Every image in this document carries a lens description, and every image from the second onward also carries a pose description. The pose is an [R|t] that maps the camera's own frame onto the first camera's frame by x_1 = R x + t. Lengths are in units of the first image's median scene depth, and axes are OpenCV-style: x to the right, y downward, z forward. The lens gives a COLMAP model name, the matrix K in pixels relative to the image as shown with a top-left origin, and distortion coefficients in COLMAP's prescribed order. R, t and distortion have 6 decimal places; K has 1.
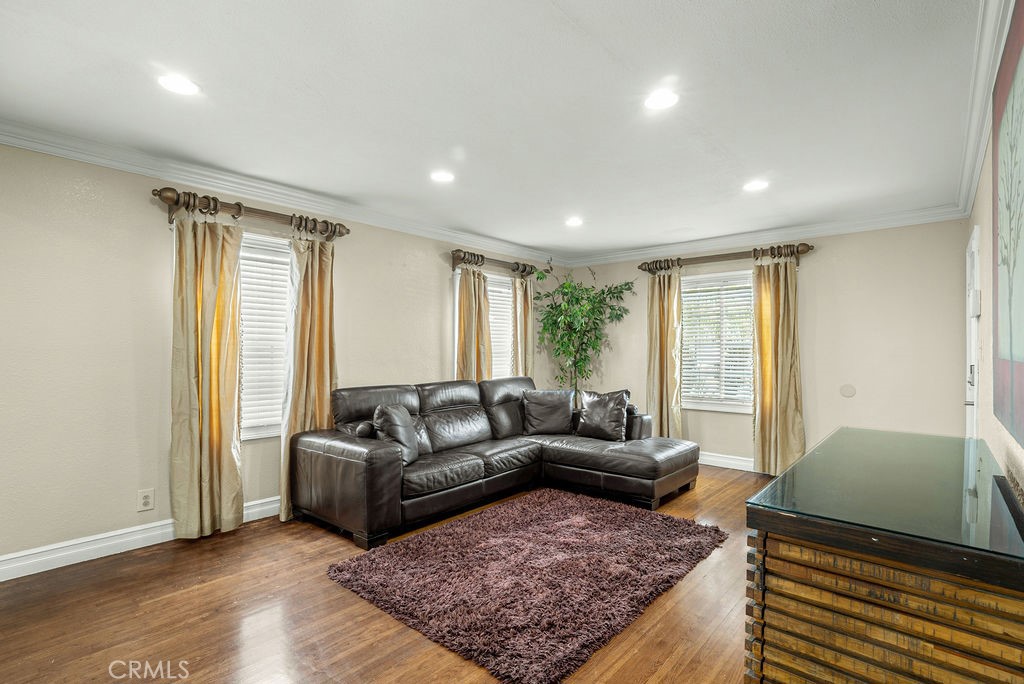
lens RADIAL K [[485.4, 0, 509.8], [0, 485.4, 352.8], [0, 0, 1]] dist [-0.012271, 0.004929]
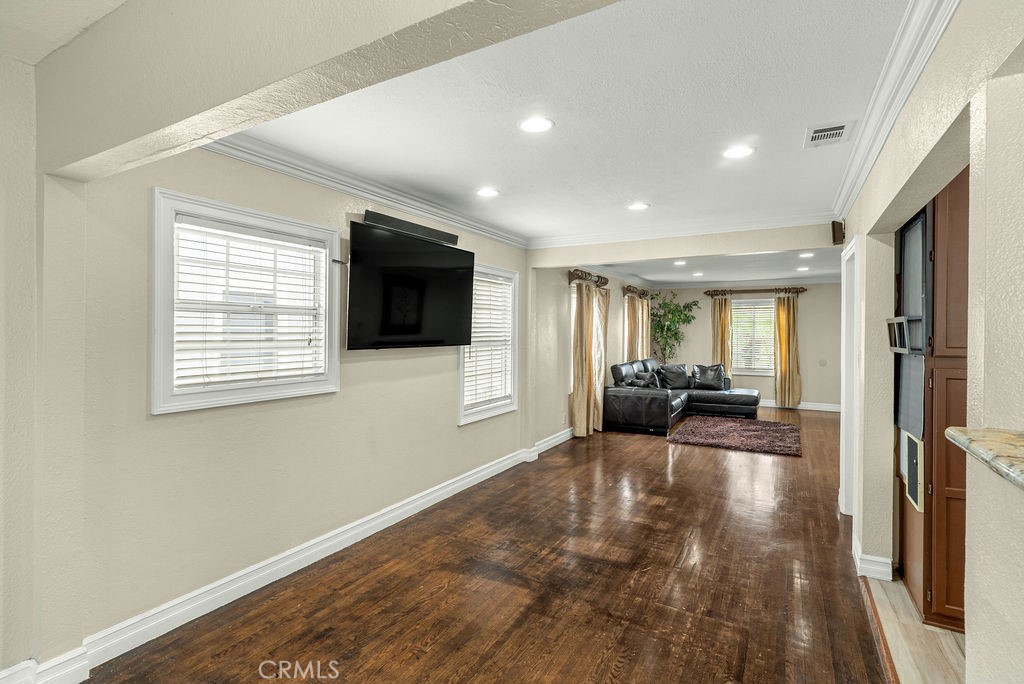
lens RADIAL K [[485.4, 0, 515.9], [0, 485.4, 331.4], [0, 0, 1]] dist [-0.012271, 0.004929]
pose [[0.978087, 0.000862, 0.208195, -0.778398], [0.000976, 0.999961, -0.008729, -0.028334], [-0.208194, 0.008741, 0.978048, -0.555701]]
